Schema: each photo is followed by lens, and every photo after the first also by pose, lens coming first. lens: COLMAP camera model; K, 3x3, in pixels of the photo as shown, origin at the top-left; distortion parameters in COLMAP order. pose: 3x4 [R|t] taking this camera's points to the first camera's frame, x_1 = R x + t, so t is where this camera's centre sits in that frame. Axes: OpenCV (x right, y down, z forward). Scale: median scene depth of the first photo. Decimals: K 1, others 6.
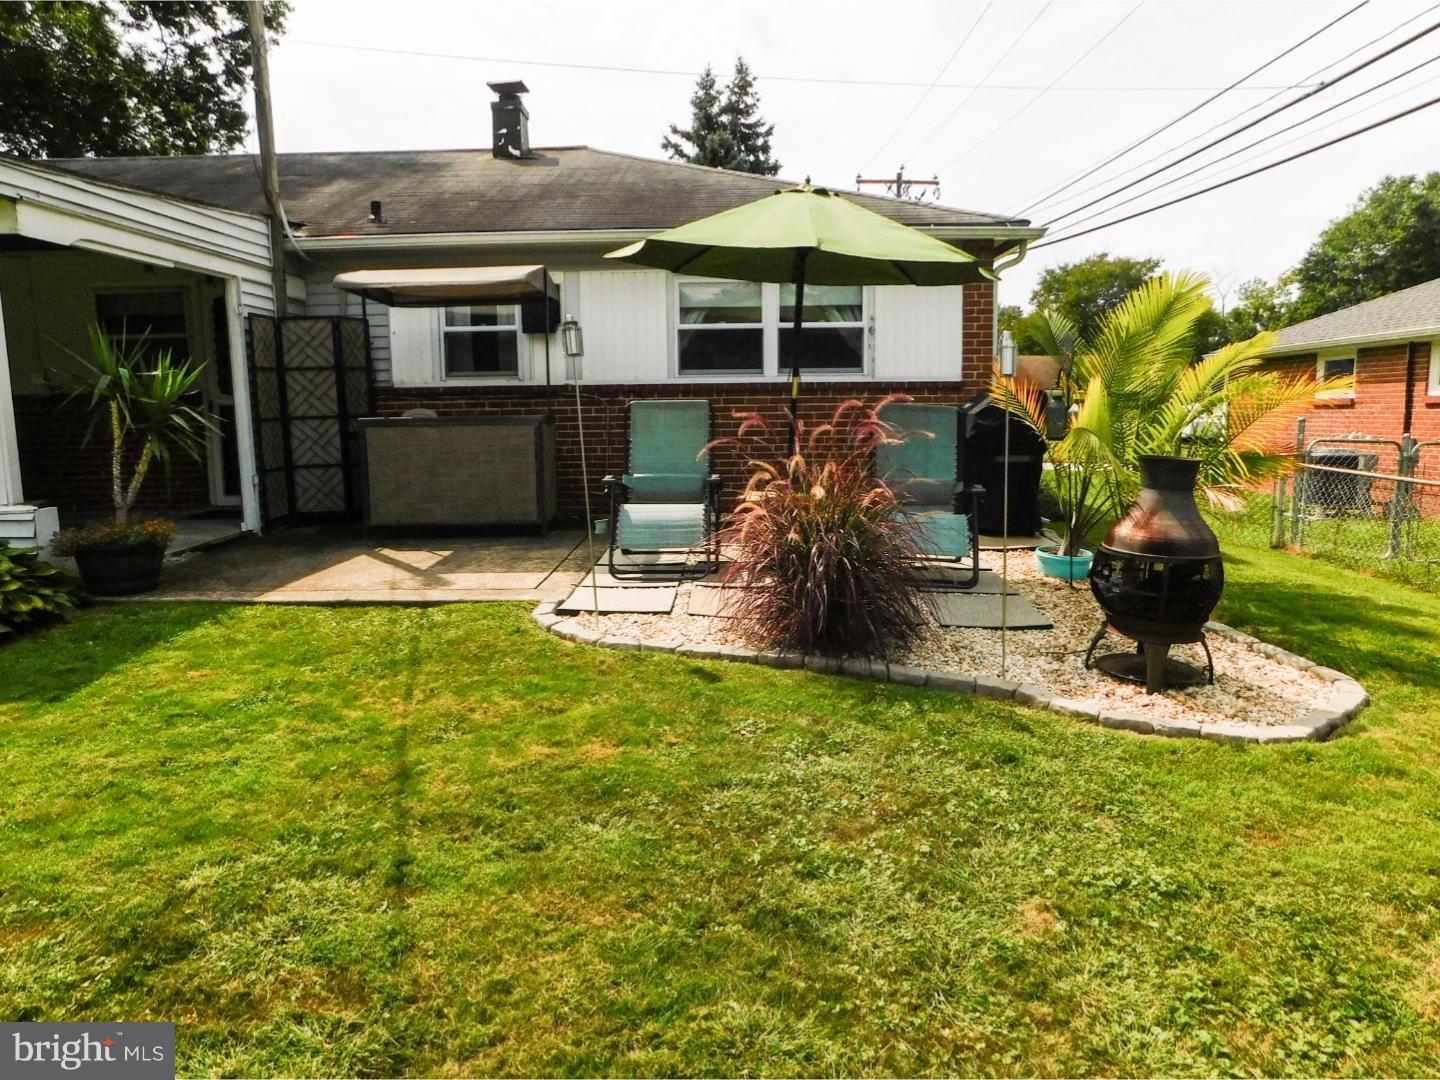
lens RADIAL K [[979.7, 0, 716.7], [0, 979.7, 527.2], [0, 0, 1]] dist [-0.067846, 0.062595]
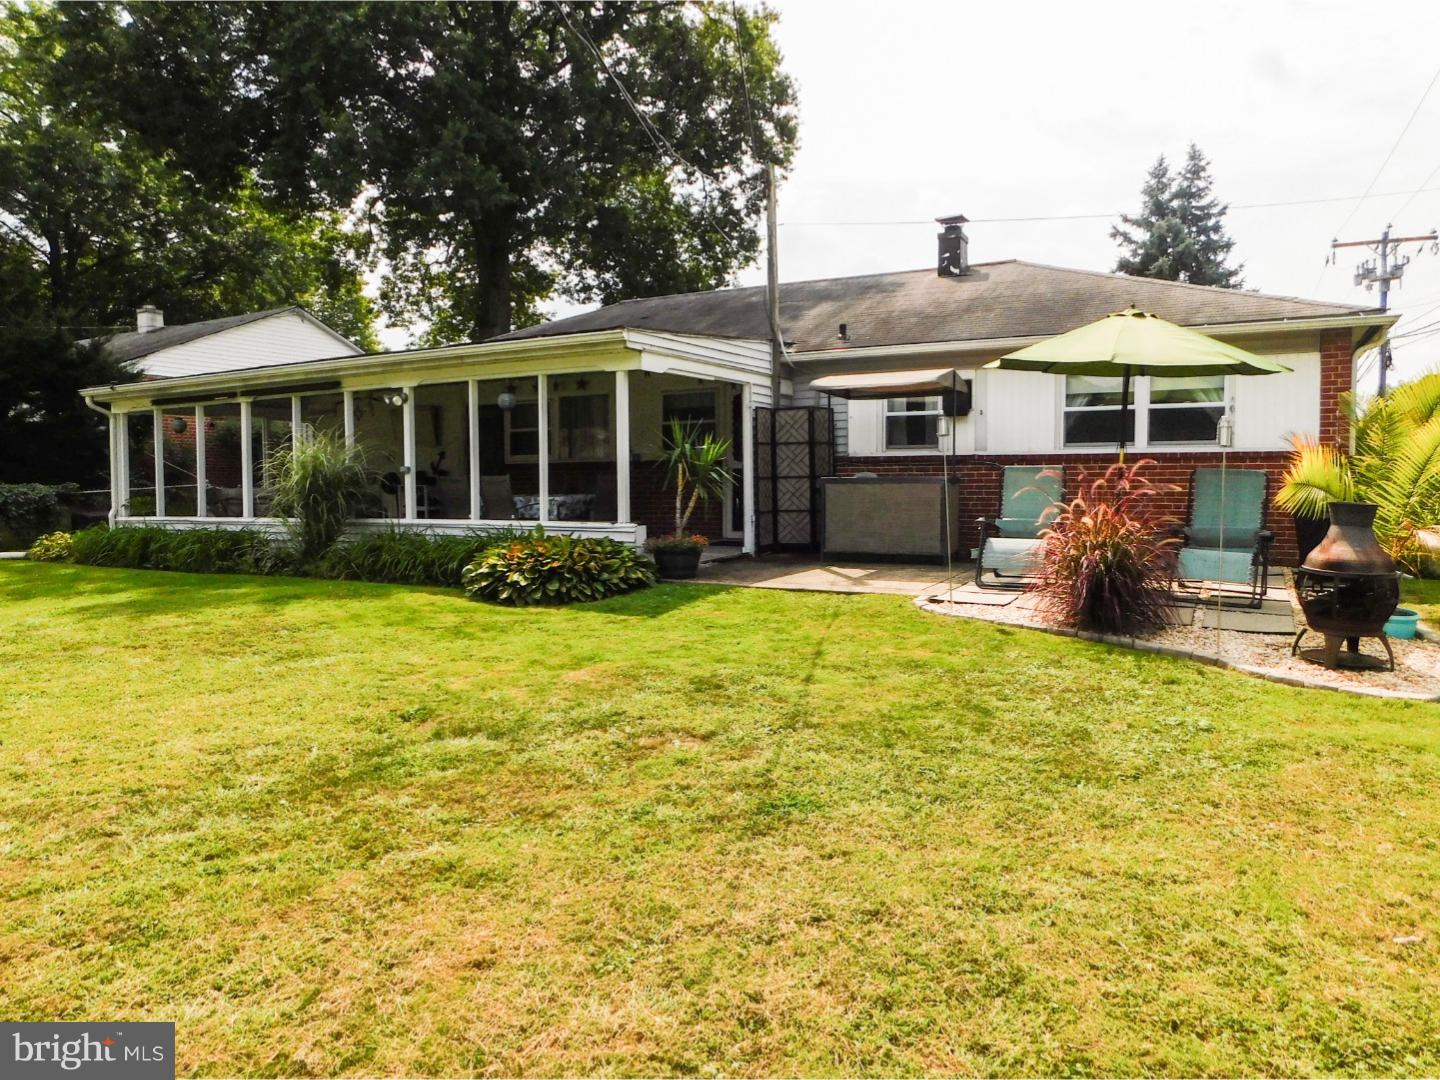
lens RADIAL K [[957.5, 0, 716.1], [0, 957.5, 533.4], [0, 0, 1]] dist [-0.007600, 0.000144]
pose [[0.887296, 0.034885, -0.459879, 0.132085], [-0.064699, 0.996690, -0.049225, 0.044826], [0.456639, 0.073431, 0.886616, -0.289617]]
